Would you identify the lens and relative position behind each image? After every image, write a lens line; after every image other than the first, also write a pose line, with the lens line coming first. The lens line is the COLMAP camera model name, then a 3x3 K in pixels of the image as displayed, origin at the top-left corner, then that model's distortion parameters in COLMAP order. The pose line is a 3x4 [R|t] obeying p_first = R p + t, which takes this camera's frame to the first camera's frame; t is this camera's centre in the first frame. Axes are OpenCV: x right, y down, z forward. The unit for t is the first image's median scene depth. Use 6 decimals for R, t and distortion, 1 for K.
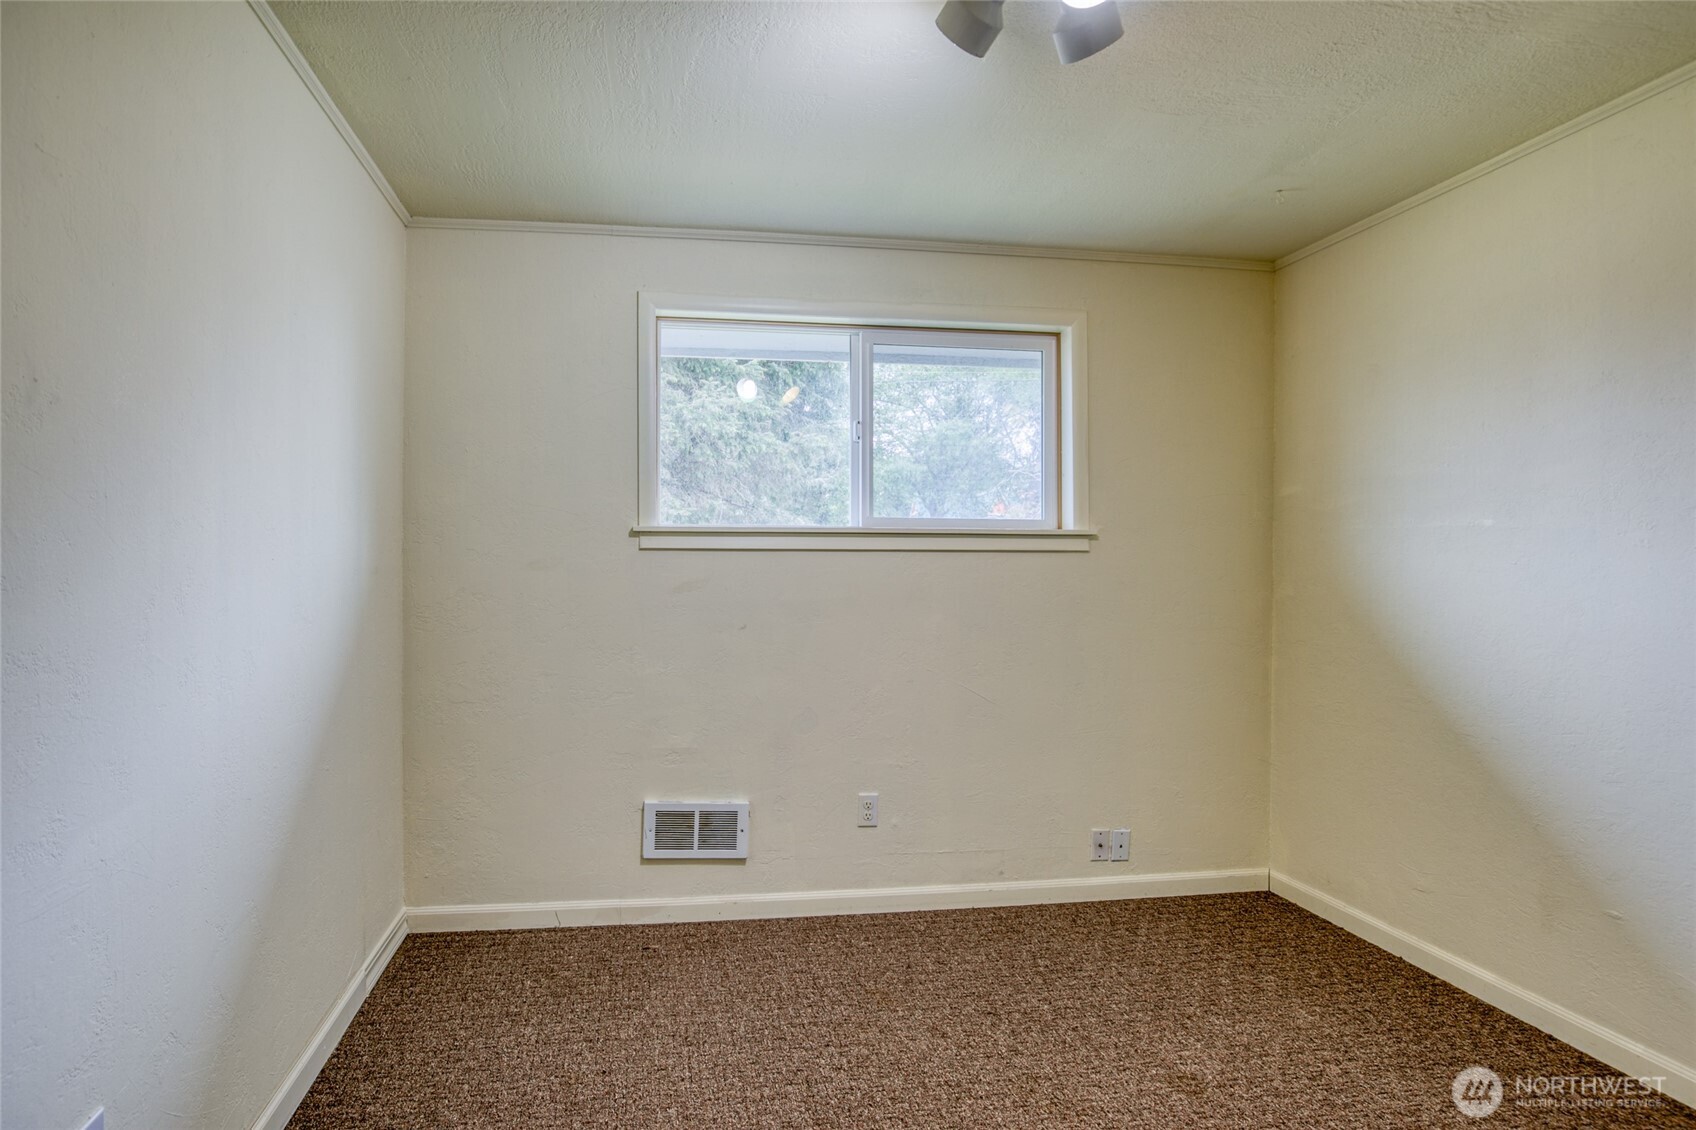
lens RADIAL K [[758.7, 0, 888.5], [0, 758.7, 571.6], [0, 0, 1]] dist [-0.032848, 0.007185]
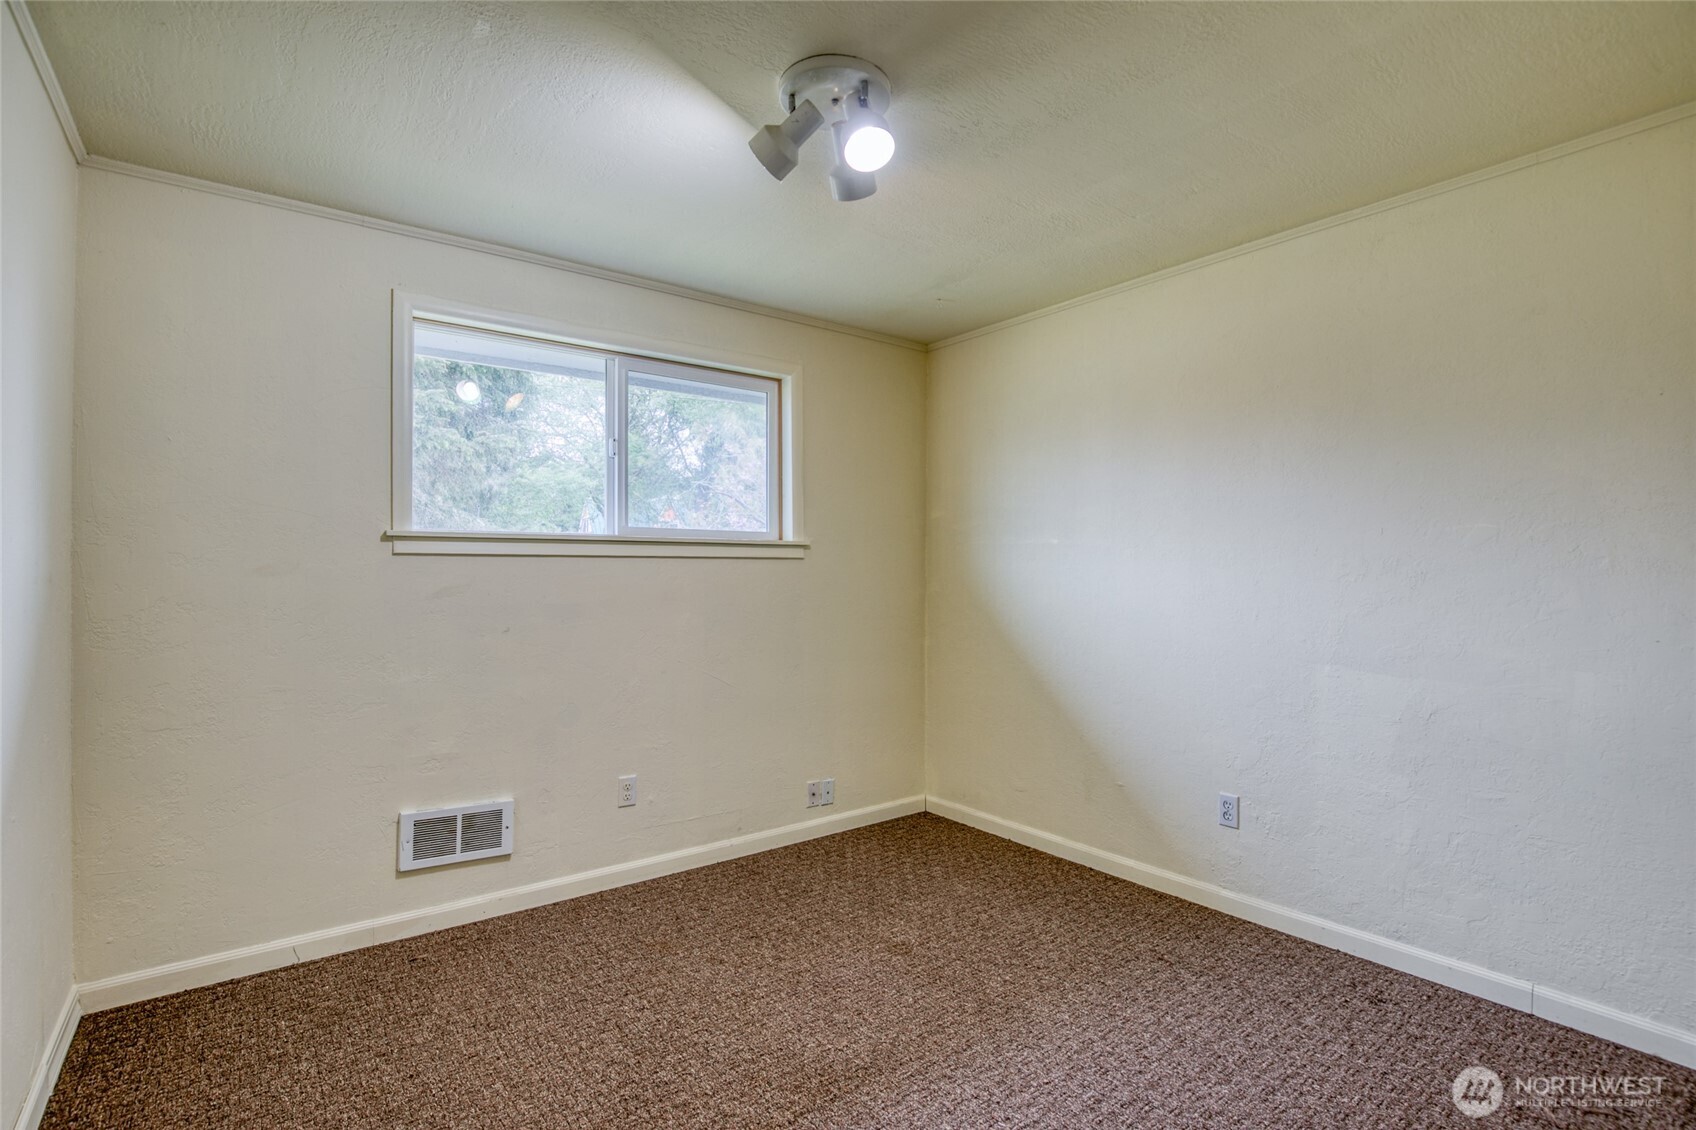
lens RADIAL K [[811.4, 0, 859.5], [0, 811.4, 565.8], [0, 0, 1]] dist [-0.037149, 0.008913]
pose [[0.858931, 0.000228, 0.512091, -0.348201], [0.002640, 0.999985, -0.004873, -0.008114], [-0.512084, 0.005538, 0.858917, -0.195896]]
